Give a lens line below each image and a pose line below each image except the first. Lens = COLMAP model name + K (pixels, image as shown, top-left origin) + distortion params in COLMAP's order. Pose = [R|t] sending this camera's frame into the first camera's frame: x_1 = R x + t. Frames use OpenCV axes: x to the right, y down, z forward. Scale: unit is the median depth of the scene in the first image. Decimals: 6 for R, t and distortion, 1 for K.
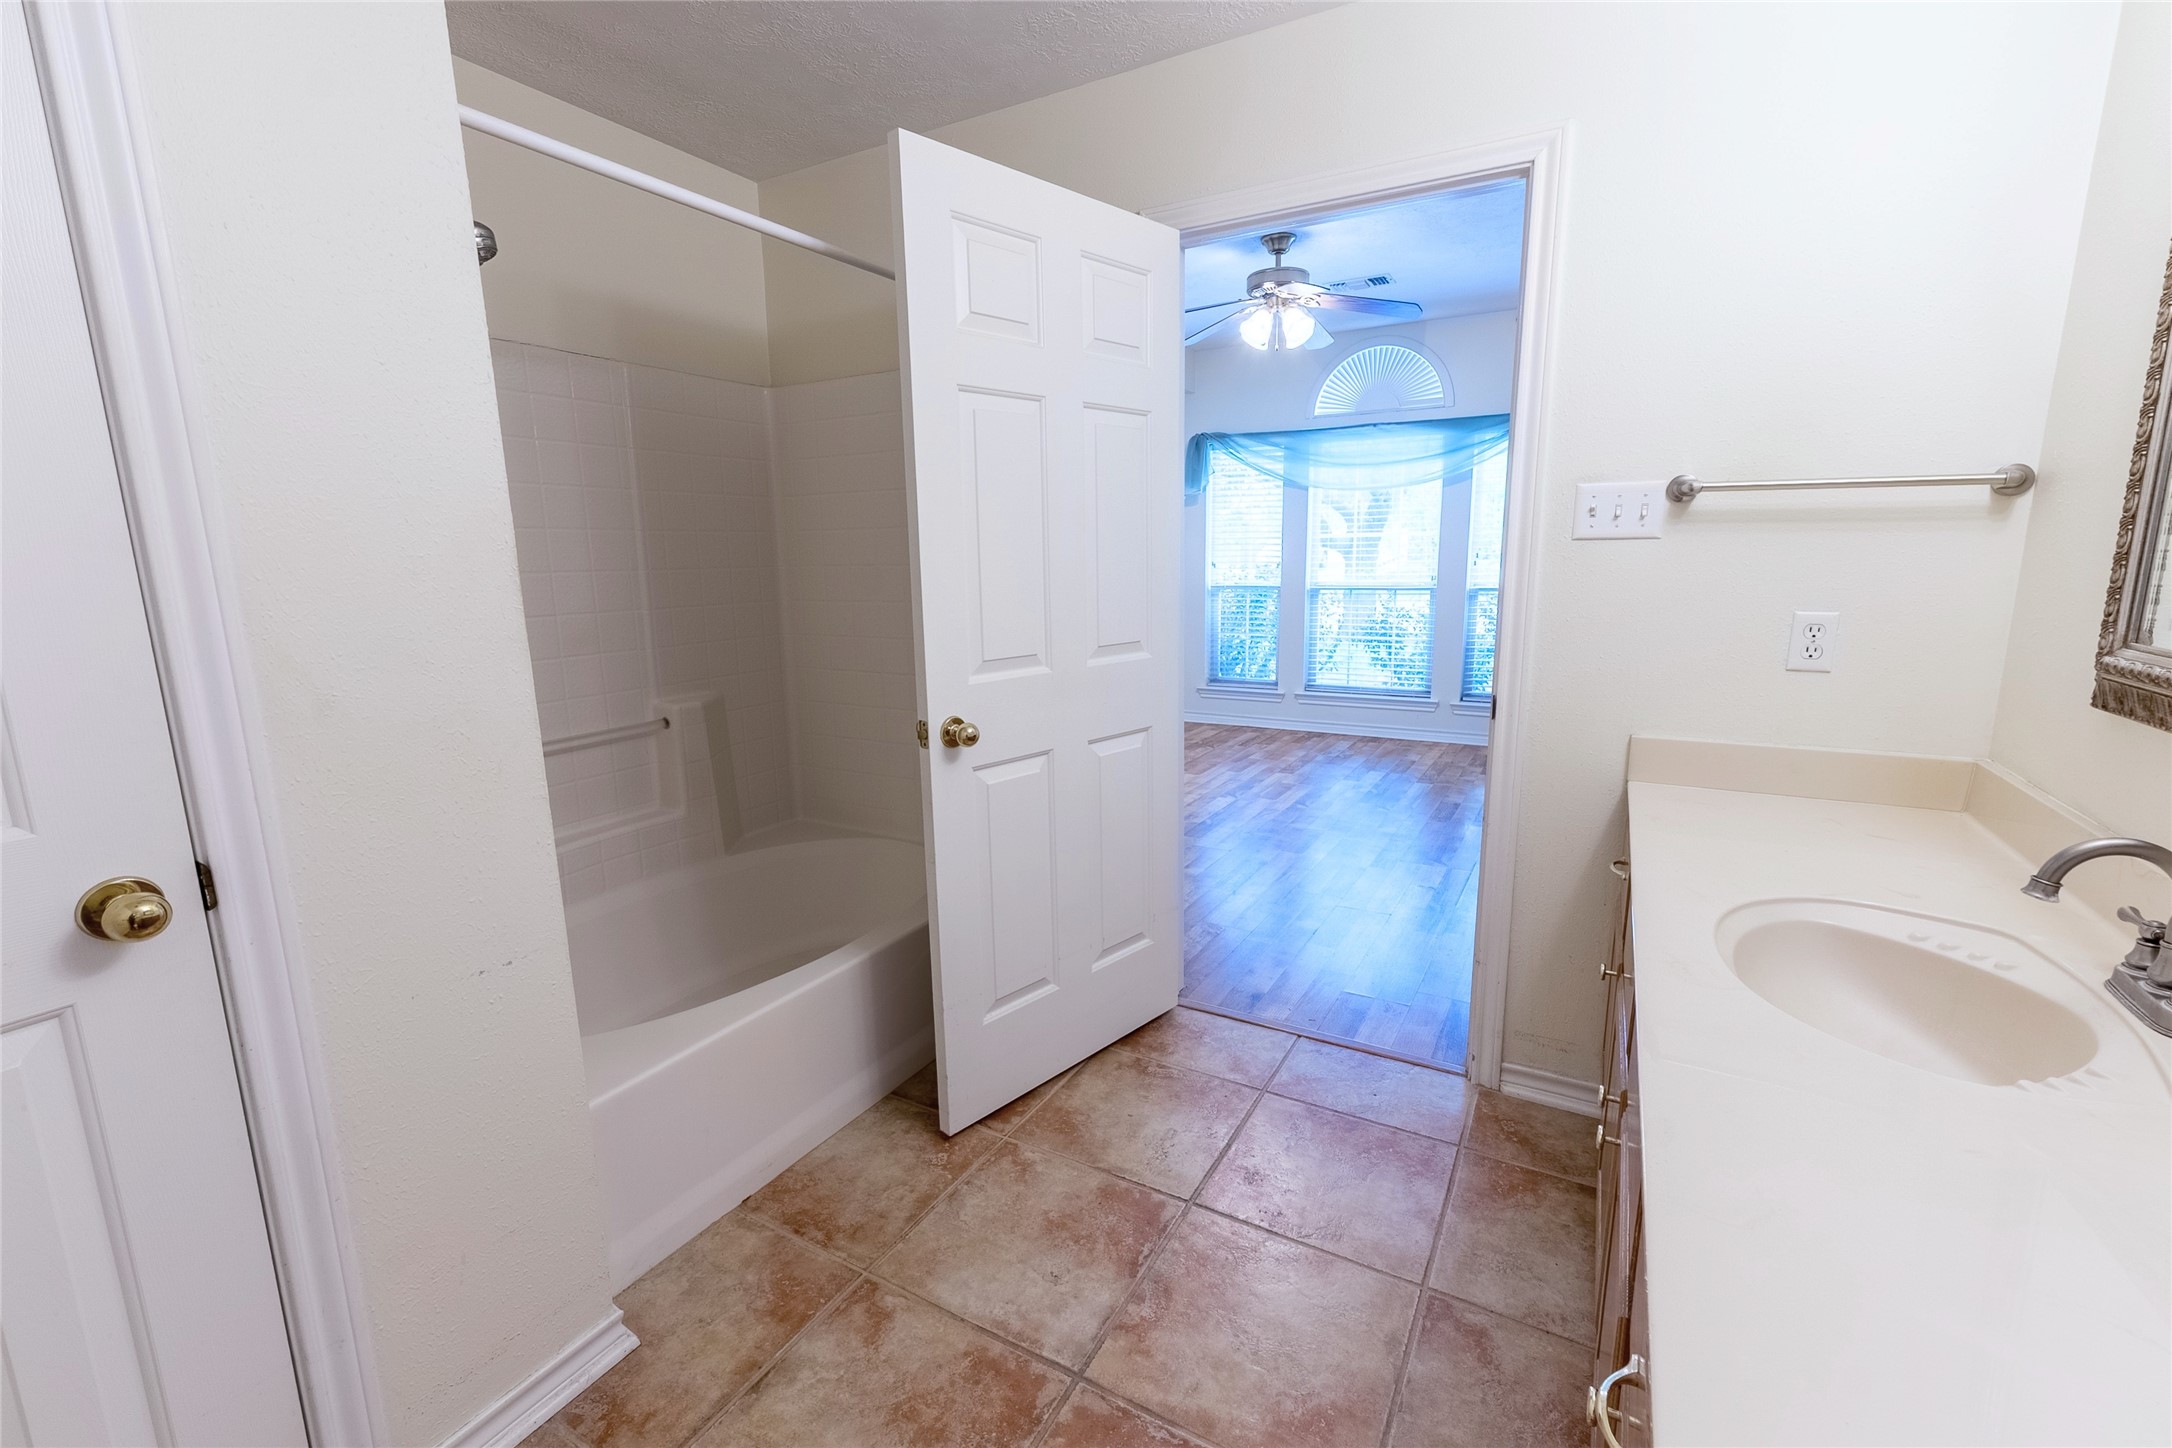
lens RADIAL K [[926.1, 0, 1094.2], [0, 926.1, 714.7], [0, 0, 1]] dist [0.005351, 0.000272]
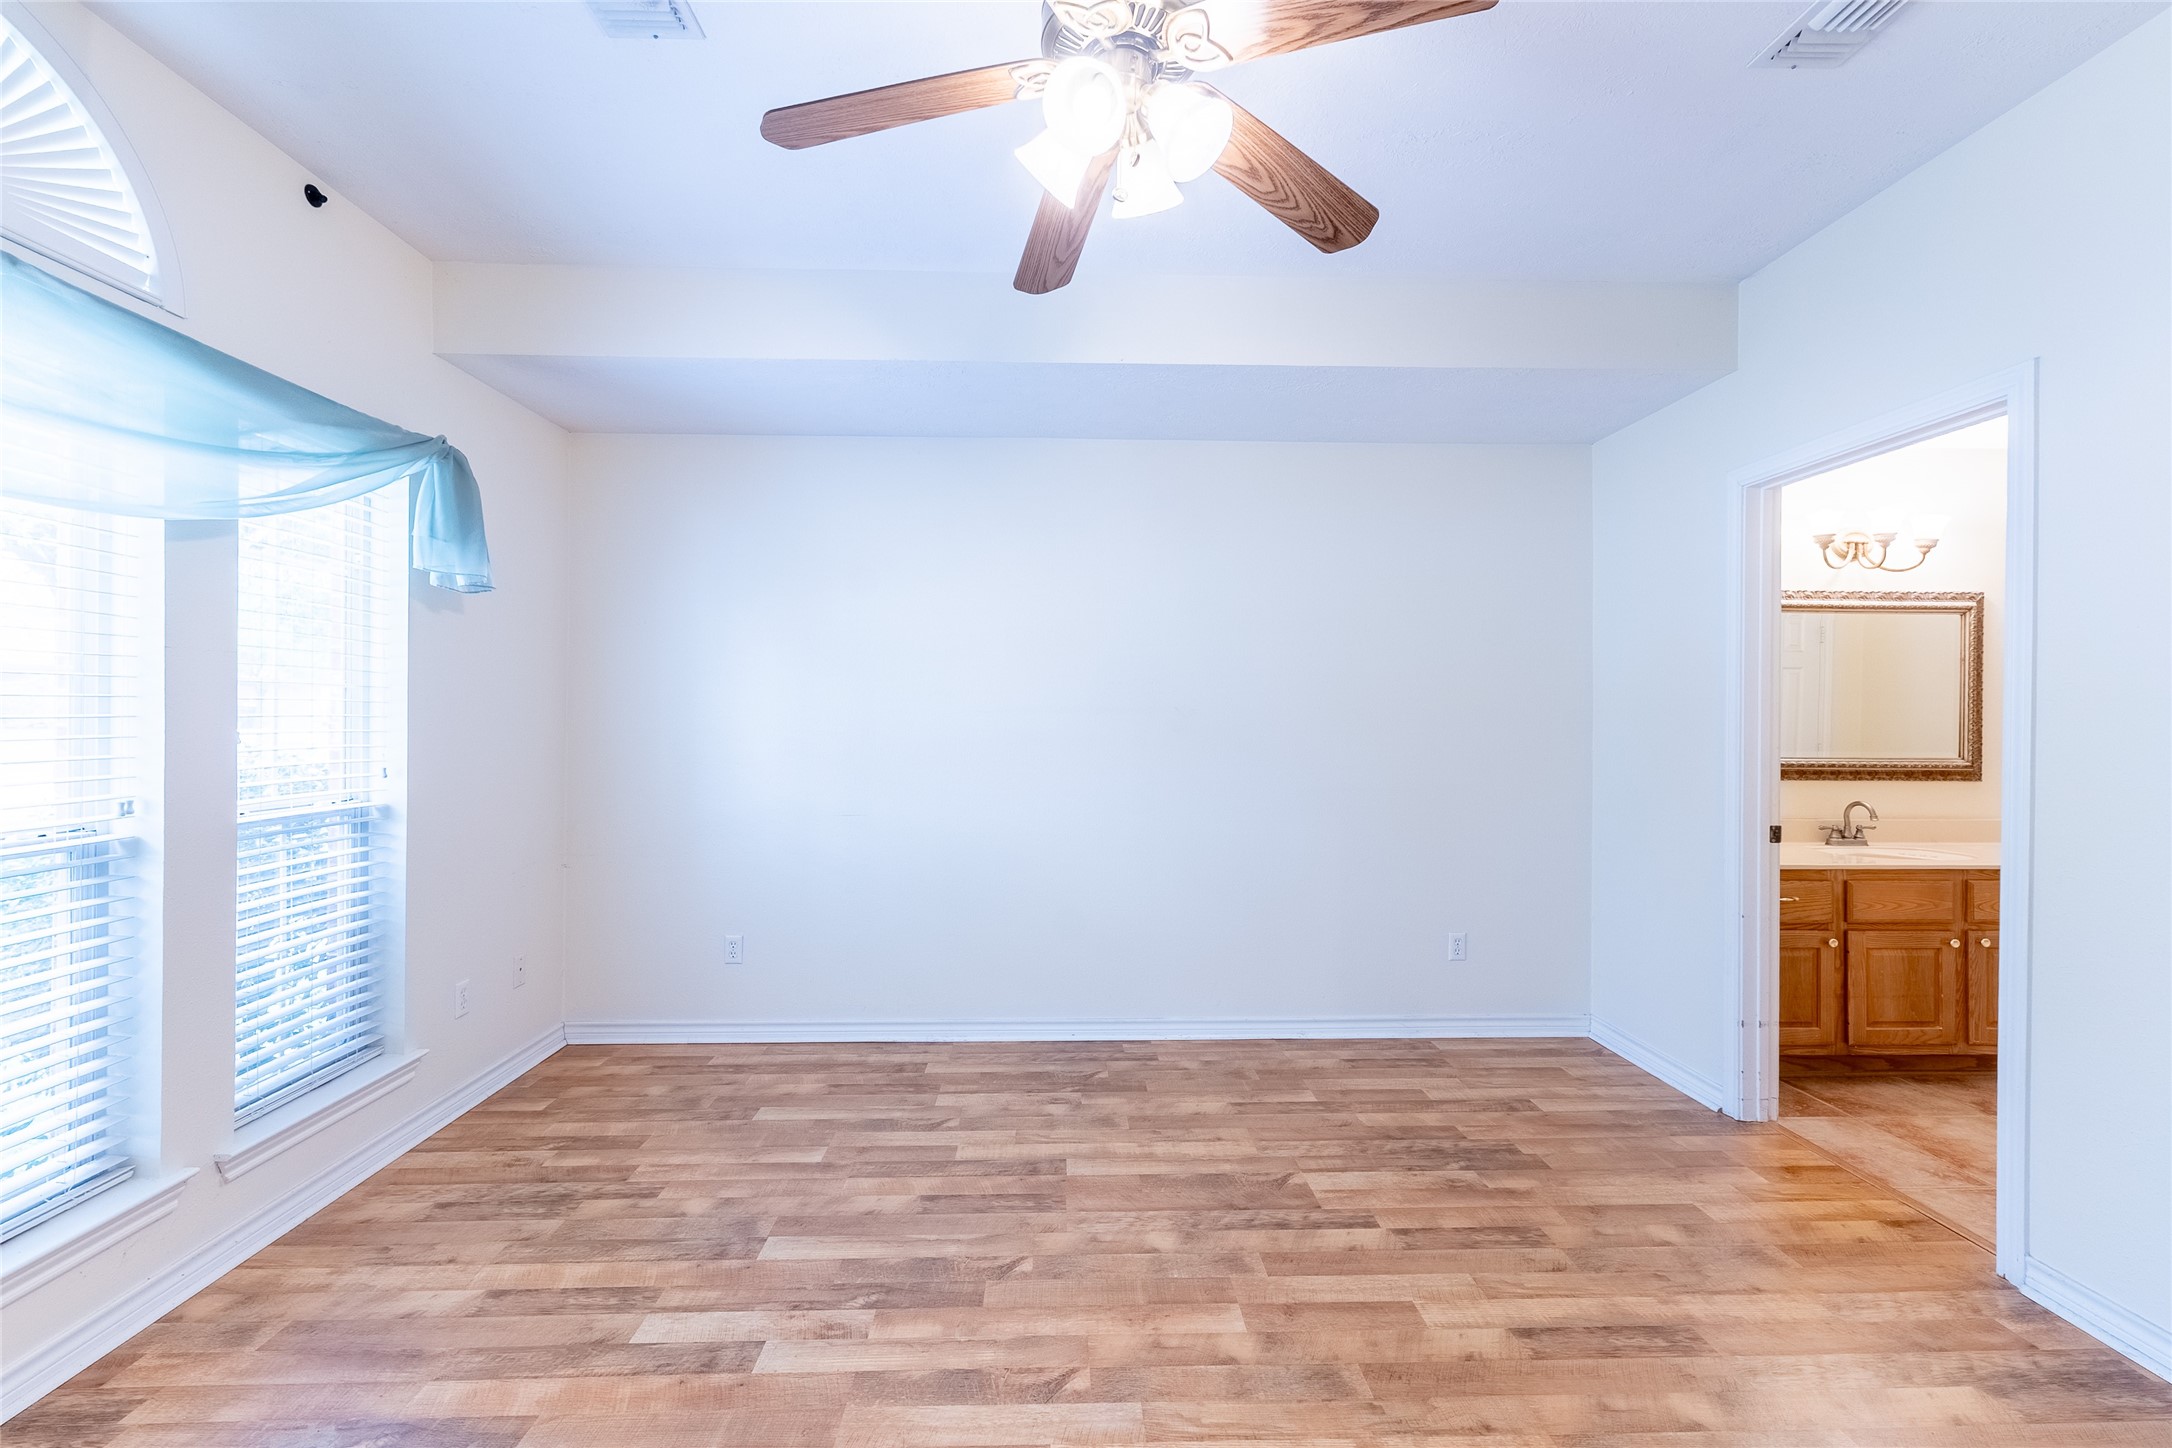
lens RADIAL K [[926.1, 0, 1087.0], [0, 926.1, 721.8], [0, 0, 1]] dist [0.005351, 0.000272]
pose [[-0.516770, 0.007846, 0.856089, -0.077797], [0.151935, 0.984926, 0.082688, -0.142962], [-0.842535, 0.172800, -0.510172, 0.820236]]
